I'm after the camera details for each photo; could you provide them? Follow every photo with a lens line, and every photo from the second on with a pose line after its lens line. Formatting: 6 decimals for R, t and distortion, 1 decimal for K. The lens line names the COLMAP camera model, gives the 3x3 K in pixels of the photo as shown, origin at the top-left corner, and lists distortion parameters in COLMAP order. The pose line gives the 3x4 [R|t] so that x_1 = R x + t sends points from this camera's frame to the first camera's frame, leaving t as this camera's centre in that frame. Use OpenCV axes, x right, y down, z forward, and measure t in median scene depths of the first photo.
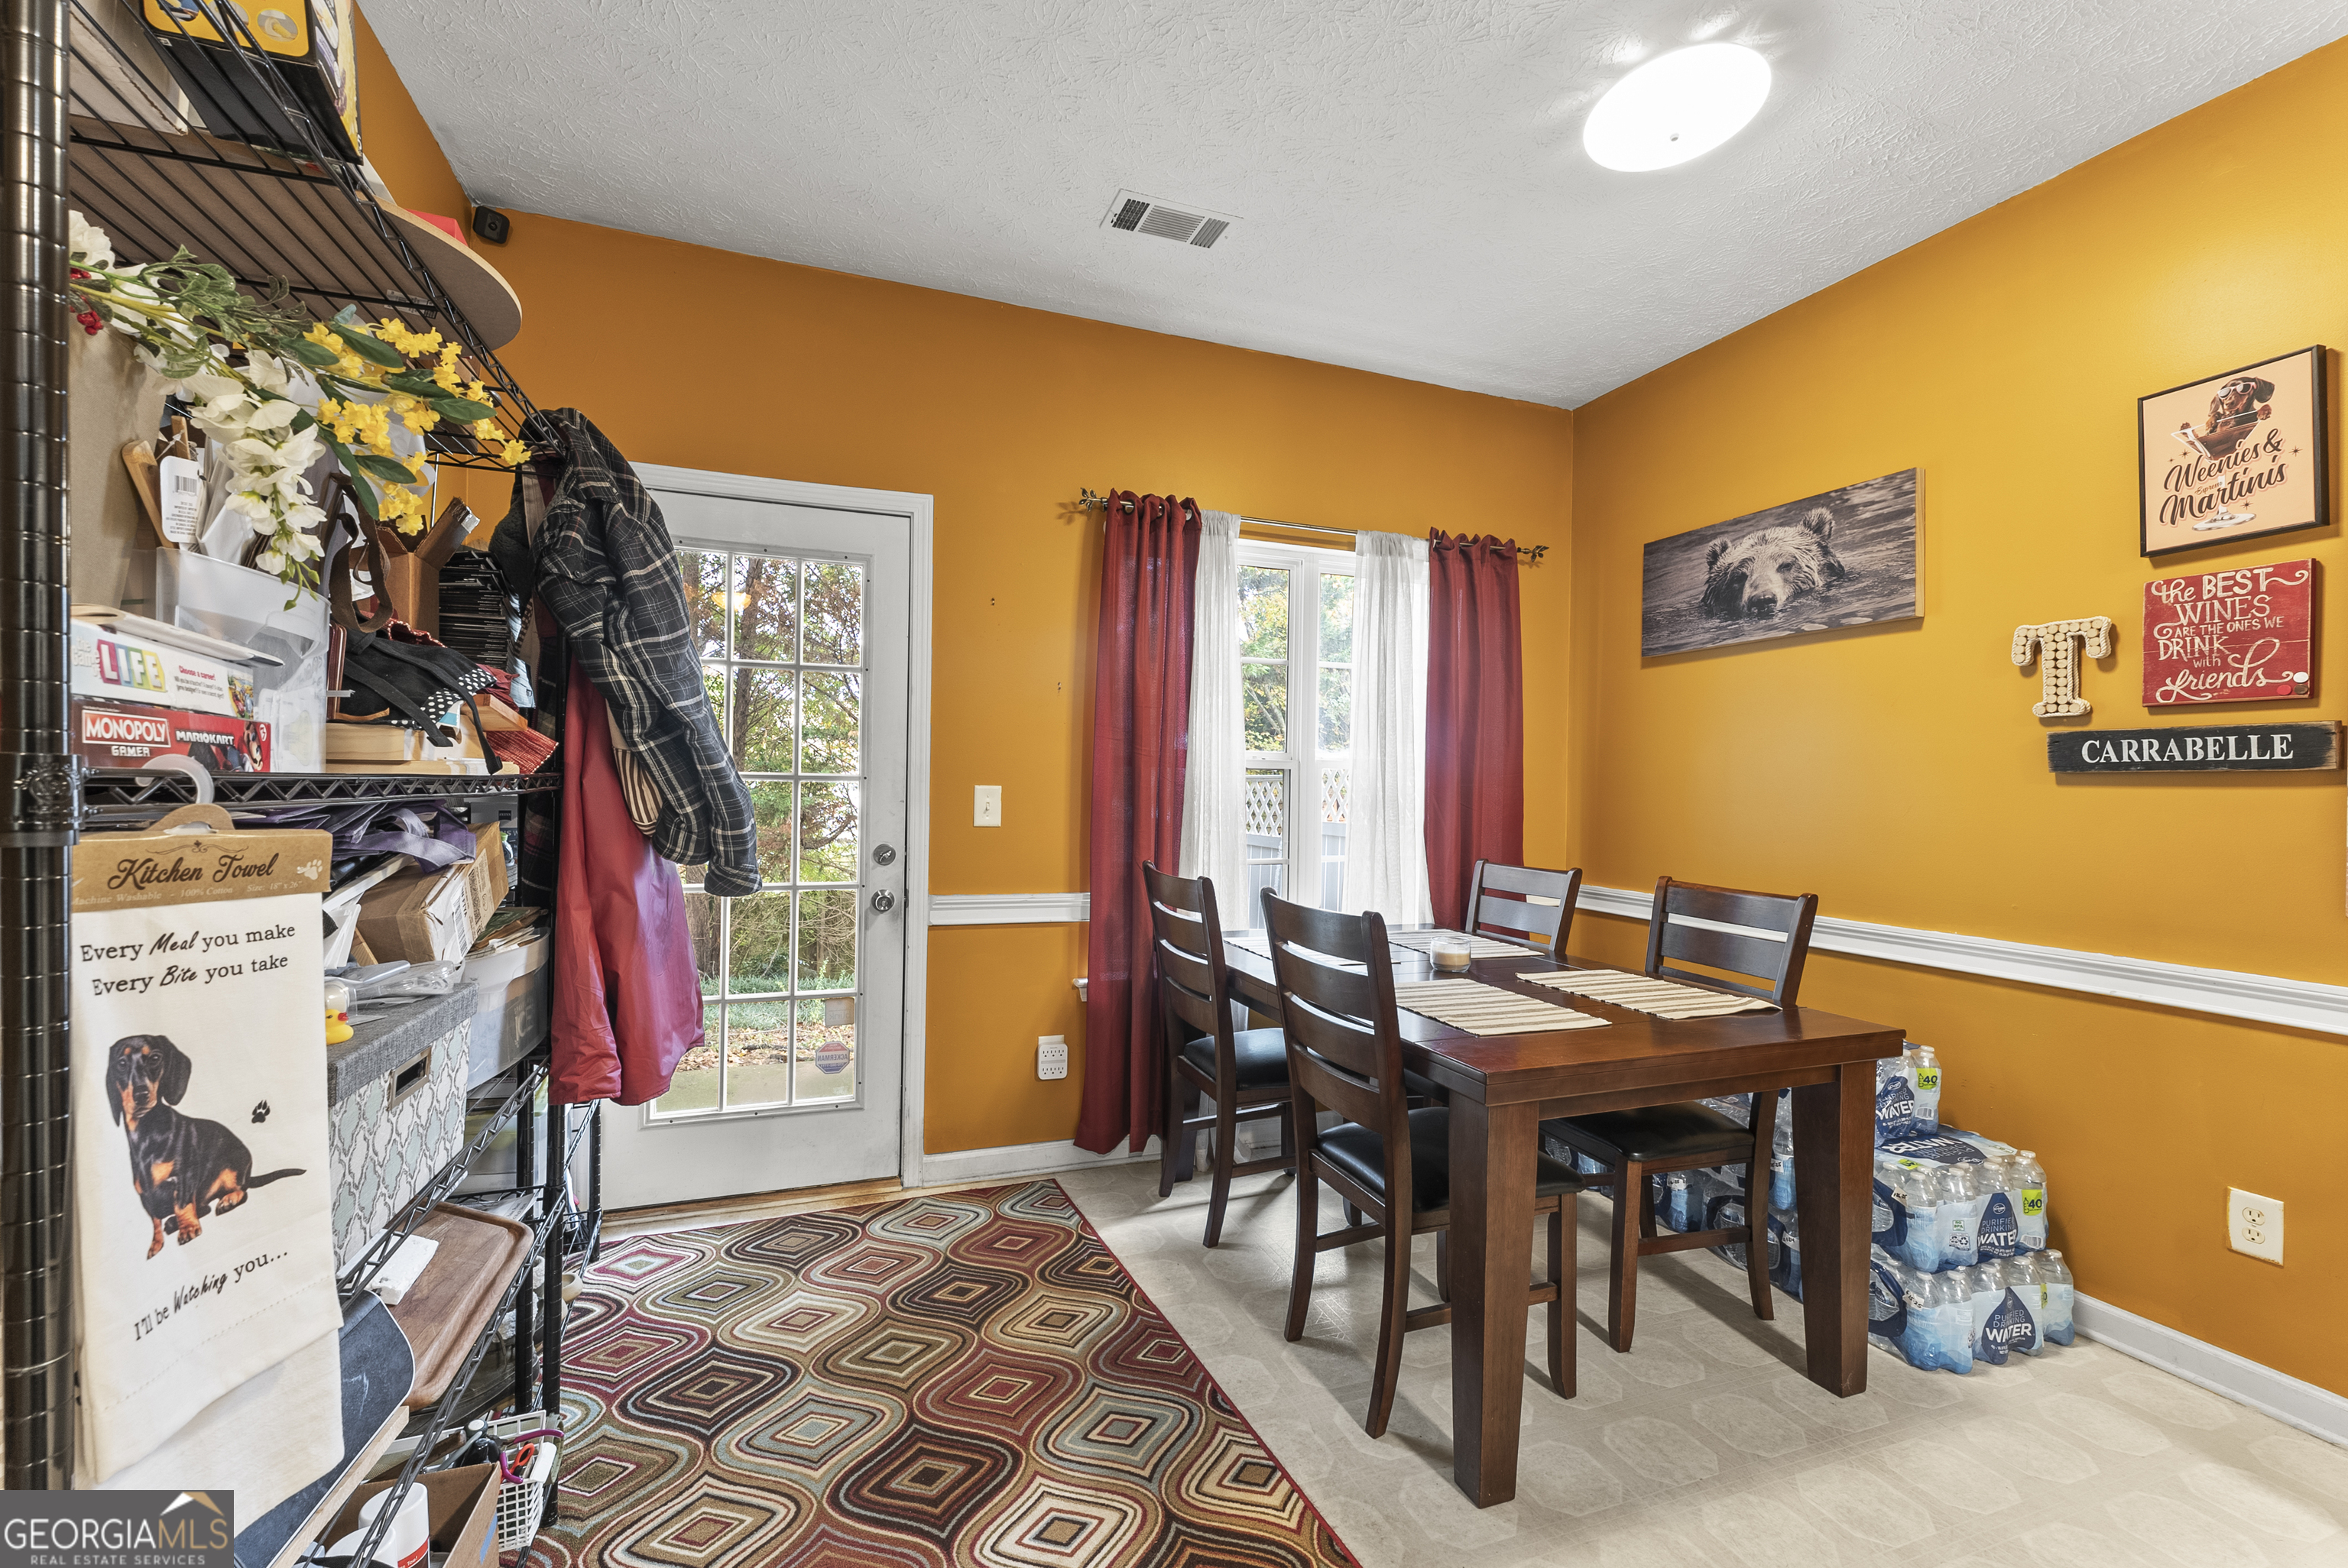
lens RADIAL K [[947.4, 0, 1179.2], [0, 947.4, 779.5], [0, 0, 1]] dist [0.001361, -0.000038]
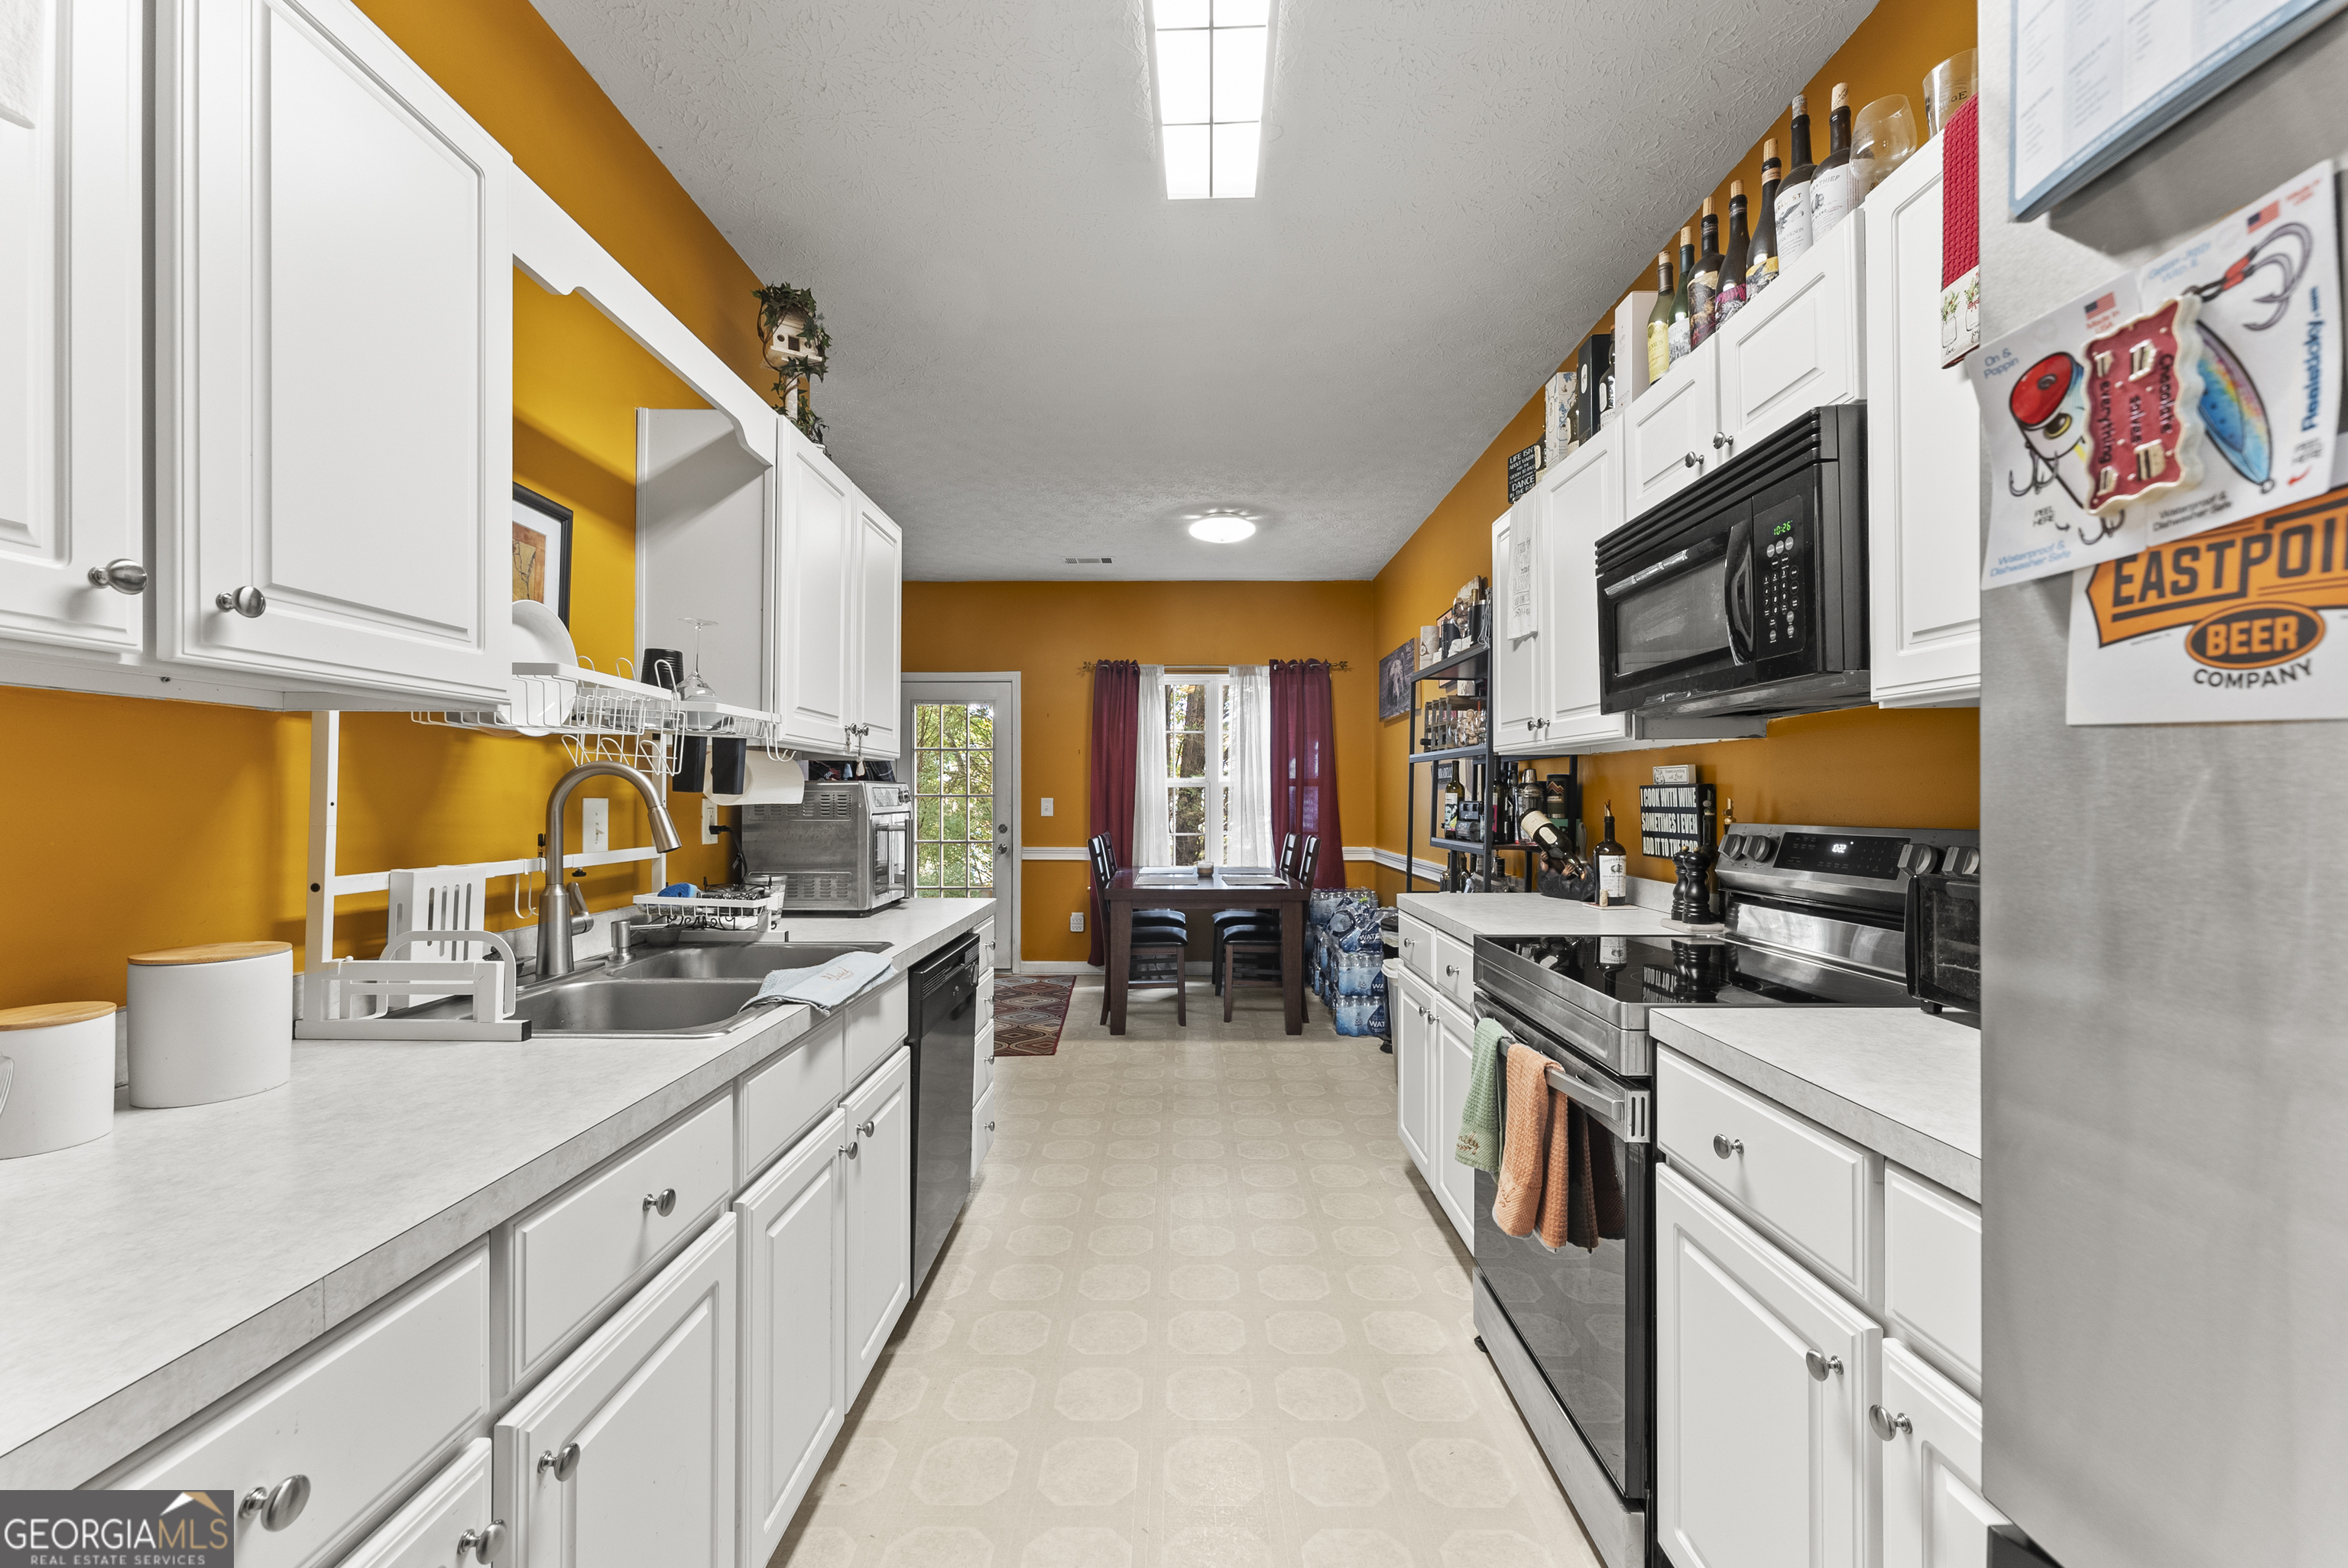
lens RADIAL K [[947.4, 0, 1168.4], [0, 947.4, 794.9], [0, 0, 1]] dist [0.001361, -0.000038]
pose [[0.928908, -0.012374, -0.370104, 0.852499], [0.015964, 0.999851, 0.006638, -0.011126], [0.369967, -0.012074, 0.928967, -0.925574]]
